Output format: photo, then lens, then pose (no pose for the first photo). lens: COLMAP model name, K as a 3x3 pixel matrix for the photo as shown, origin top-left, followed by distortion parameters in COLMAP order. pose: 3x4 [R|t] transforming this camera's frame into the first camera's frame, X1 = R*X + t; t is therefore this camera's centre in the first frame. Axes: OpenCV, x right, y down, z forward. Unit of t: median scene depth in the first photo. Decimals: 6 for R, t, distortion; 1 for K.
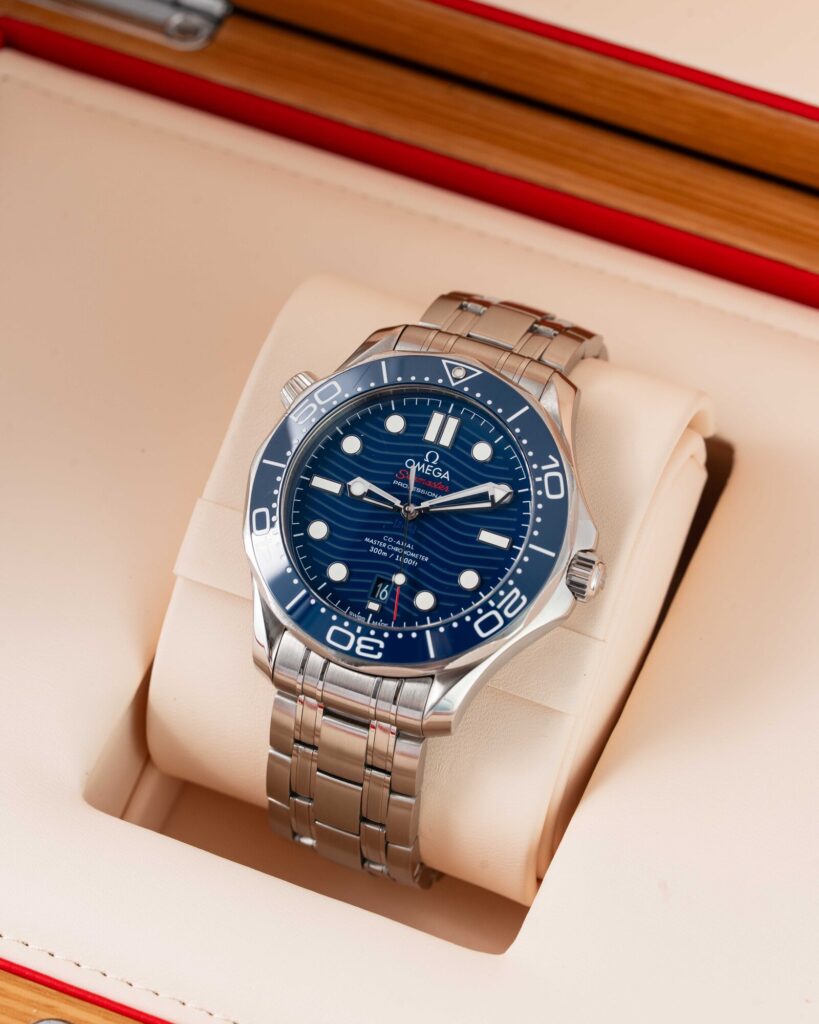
lens RADIAL K [[4571.6, 0, 411.9], [0, 4571.6, 513.4], [0, 0, 1]] dist [0.160289, 0.000000]
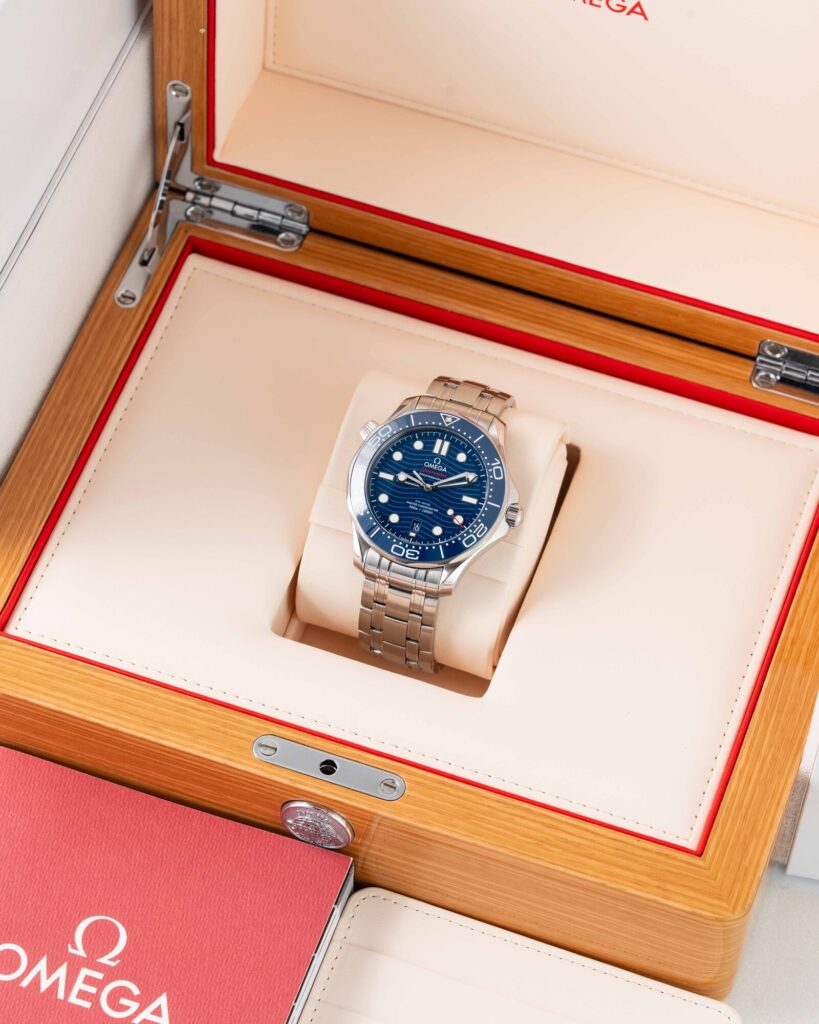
lens RADIAL K [[4571.6, 0, 408.5], [0, 4571.6, 510.4], [0, 0, 1]] dist [0.160289, 0.000000]
pose [[0.997573, -0.034976, 0.060203, -0.132203], [0.034046, 0.999286, 0.016410, -0.024044], [-0.060733, -0.014320, 0.998051, -1.044060]]
